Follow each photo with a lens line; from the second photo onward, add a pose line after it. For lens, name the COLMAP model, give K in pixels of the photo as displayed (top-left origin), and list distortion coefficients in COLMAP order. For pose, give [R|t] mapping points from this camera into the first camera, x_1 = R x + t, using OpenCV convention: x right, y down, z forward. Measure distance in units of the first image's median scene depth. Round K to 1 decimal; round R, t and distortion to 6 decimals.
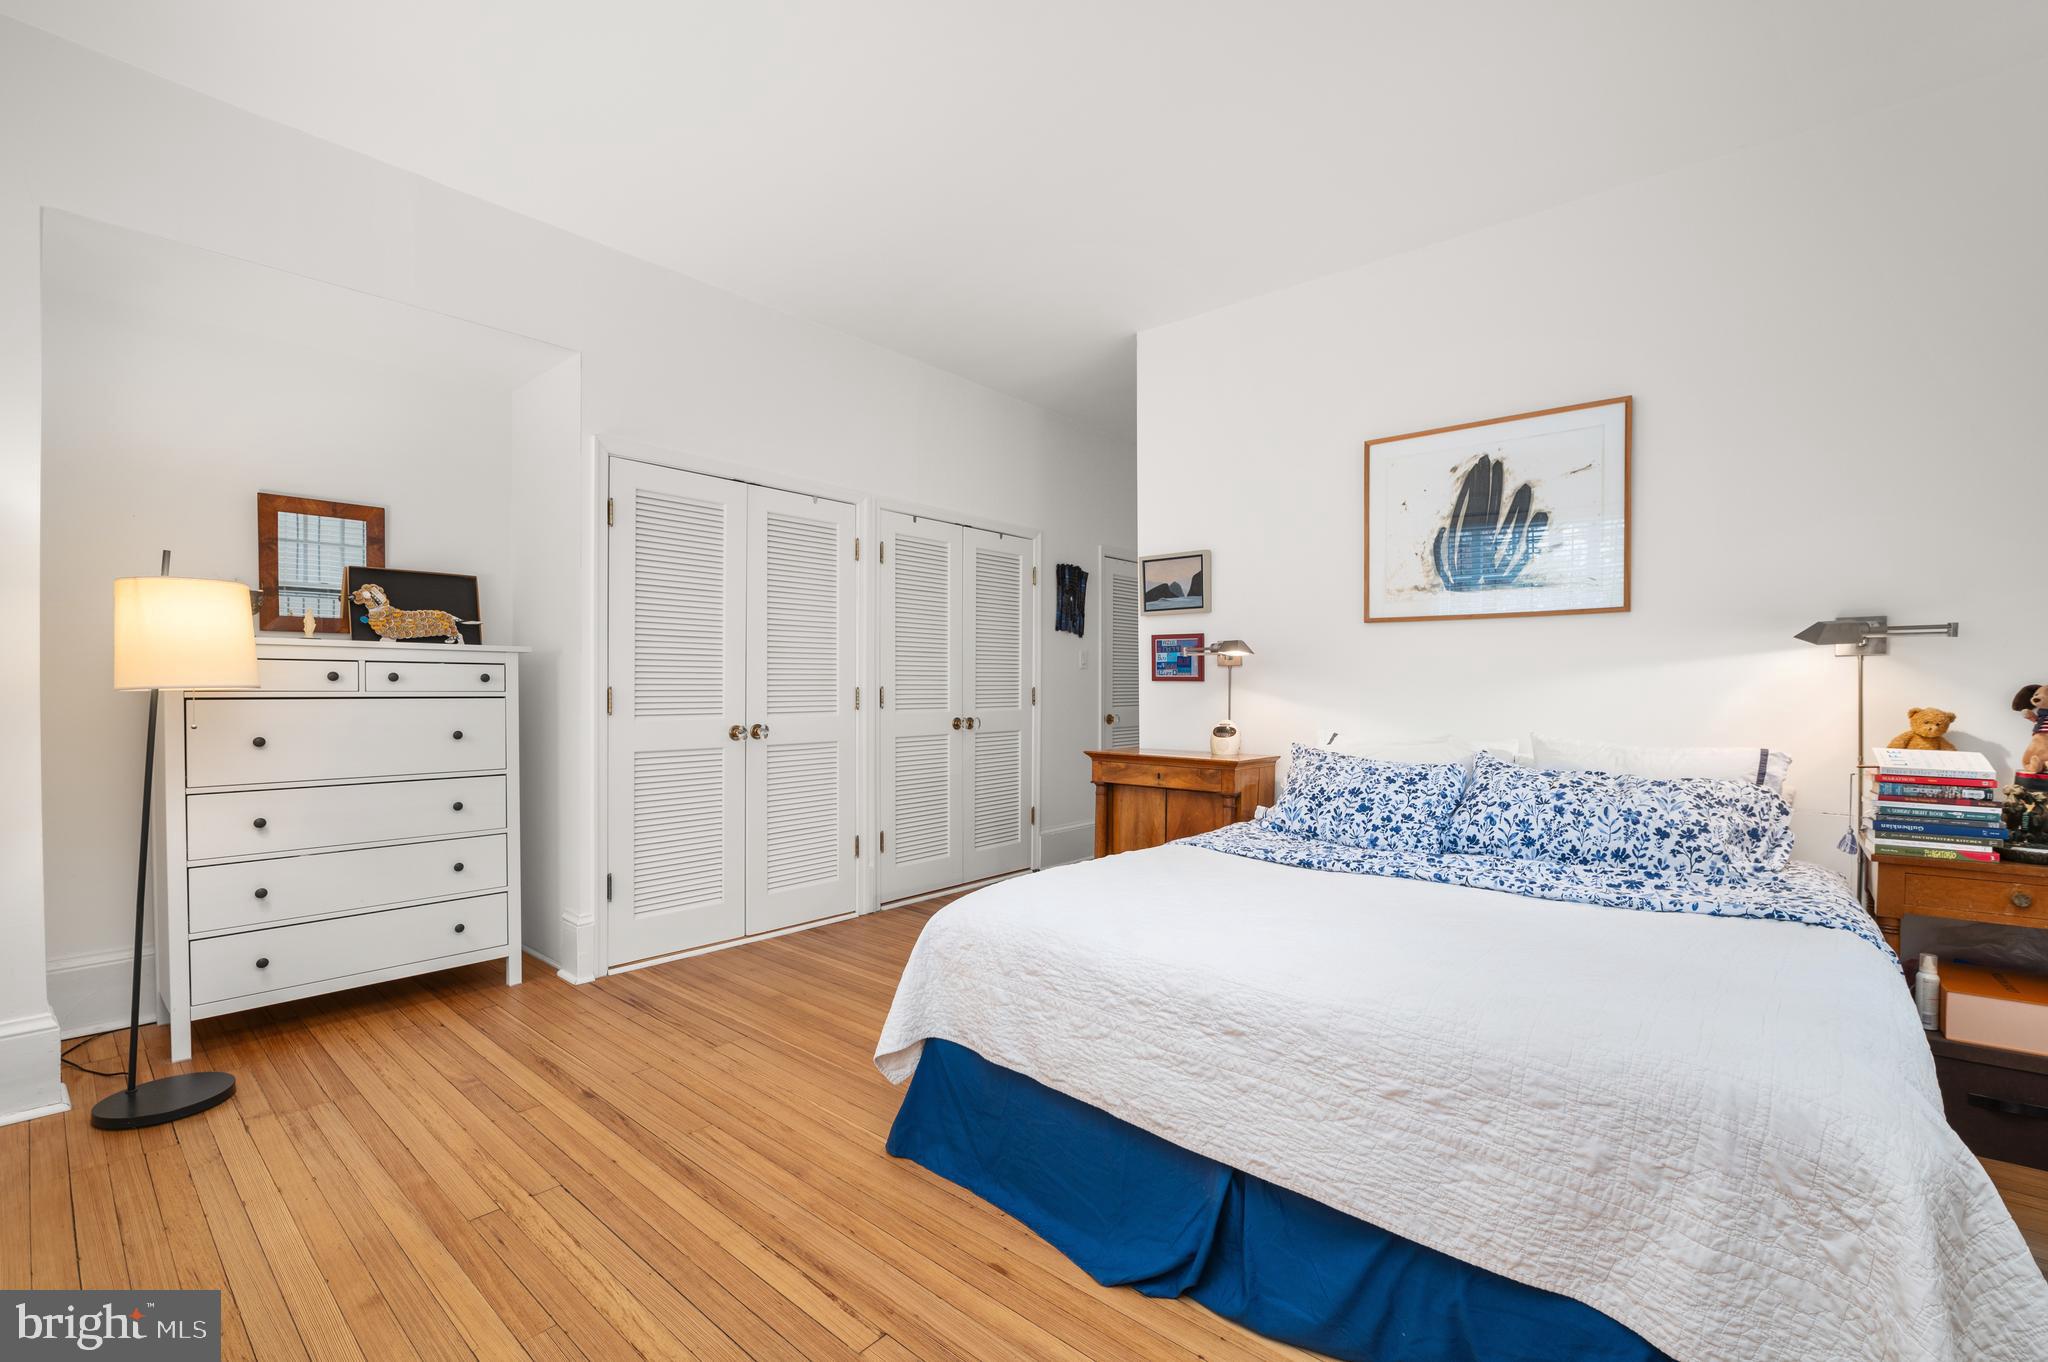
lens RADIAL K [[885.4, 0, 1021.5], [0, 885.4, 686.1], [0, 0, 1]] dist [-0.002641, -0.000435]
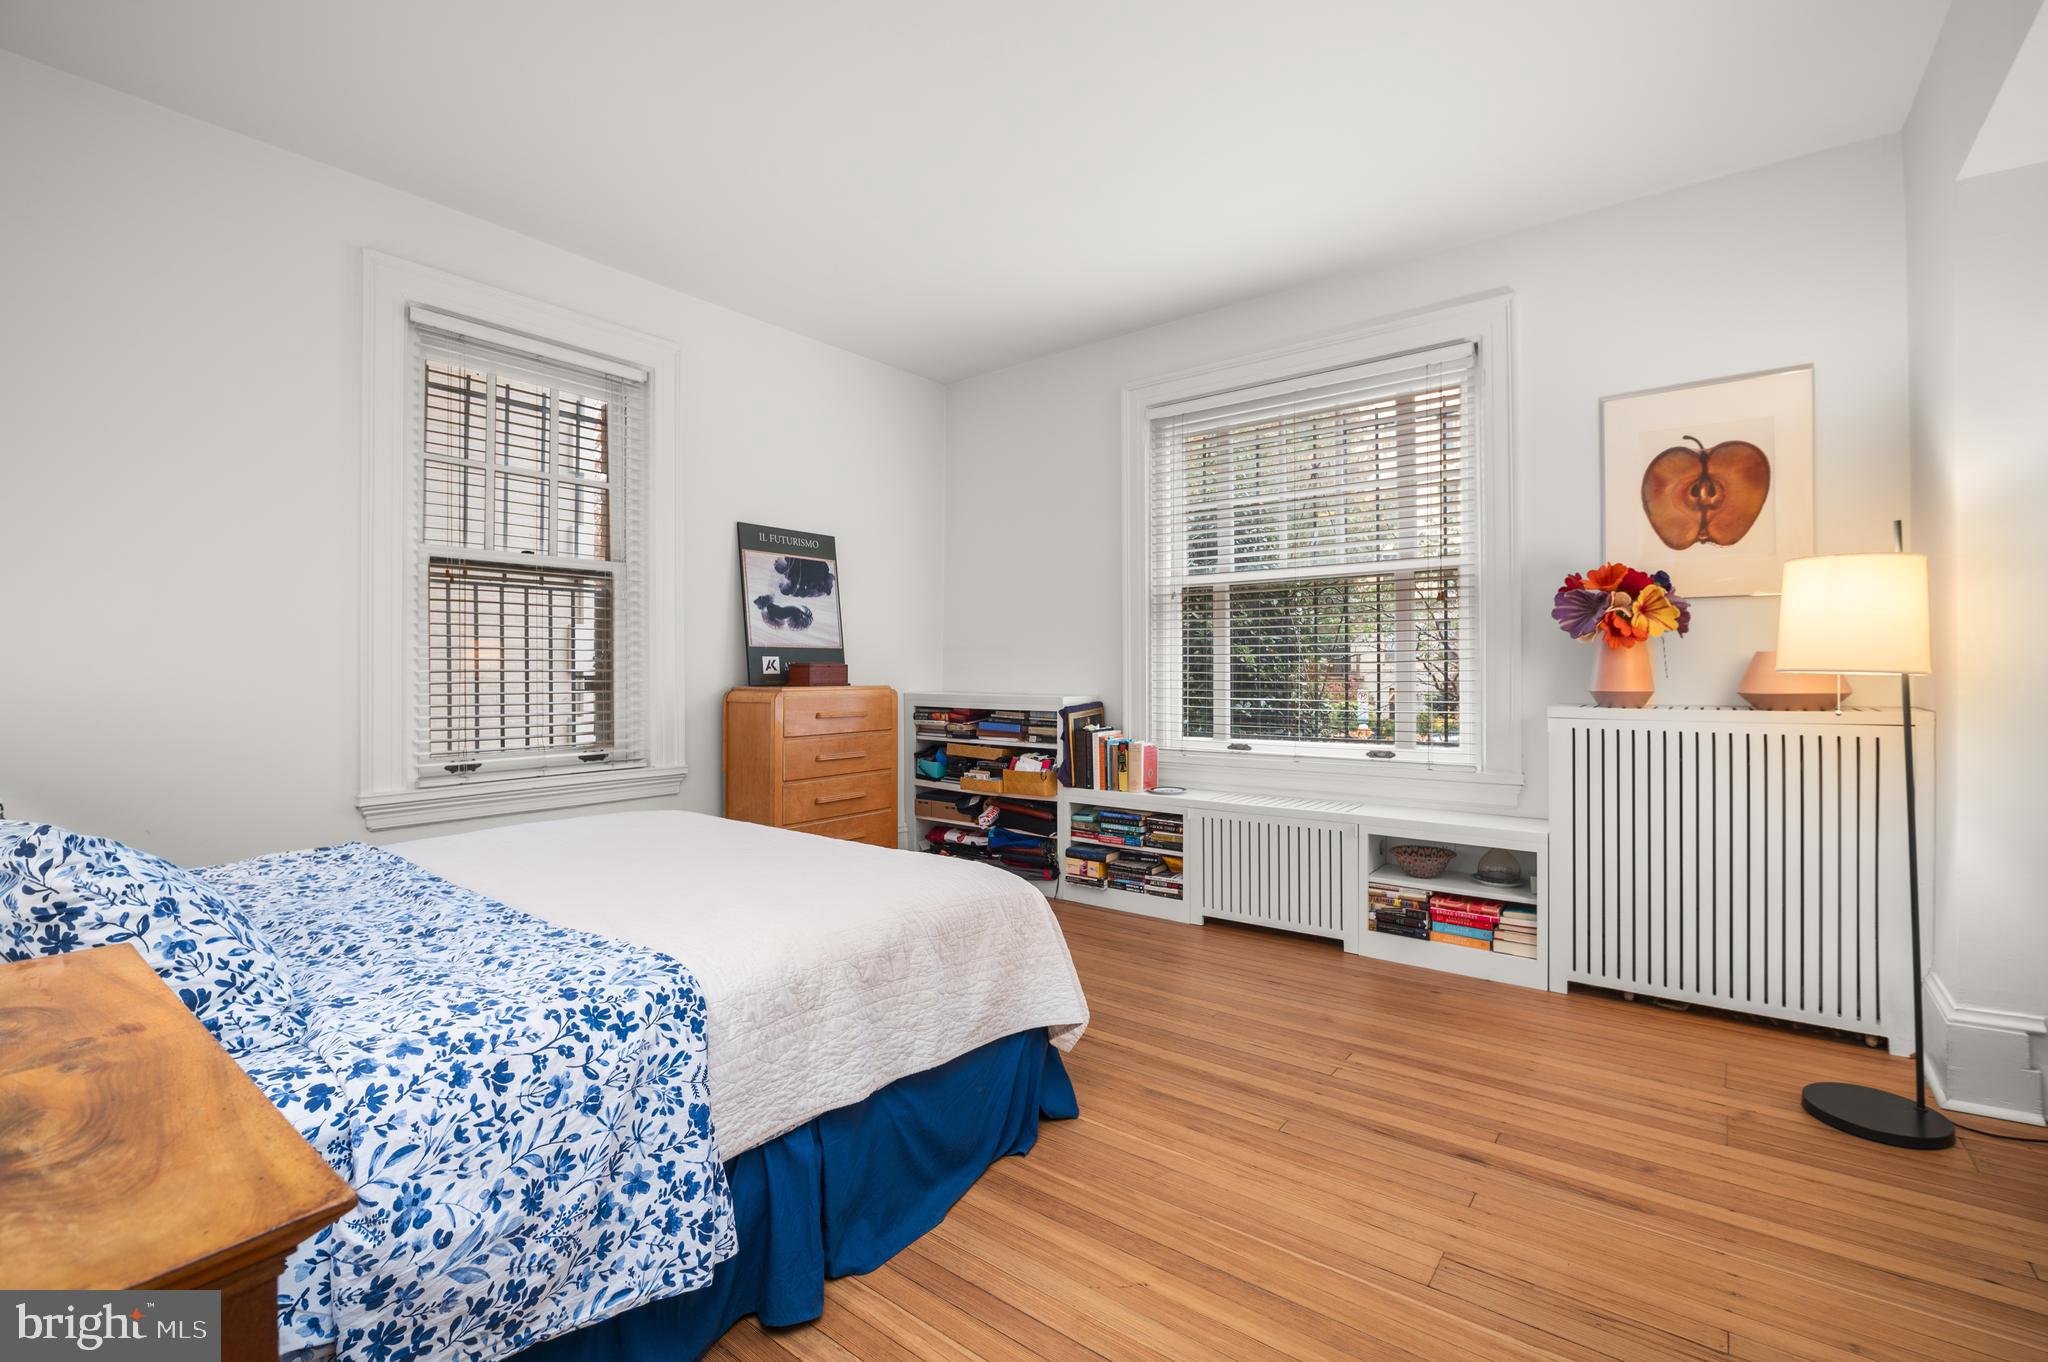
lens RADIAL K [[885.4, 0, 1027.2], [0, 885.4, 676.0], [0, 0, 1]] dist [-0.002641, -0.000435]
pose [[-0.998122, 0.001617, -0.061243, -0.020883], [0.001316, 0.999987, 0.004946, 0.000460], [0.061250, 0.004856, -0.998111, 1.897092]]
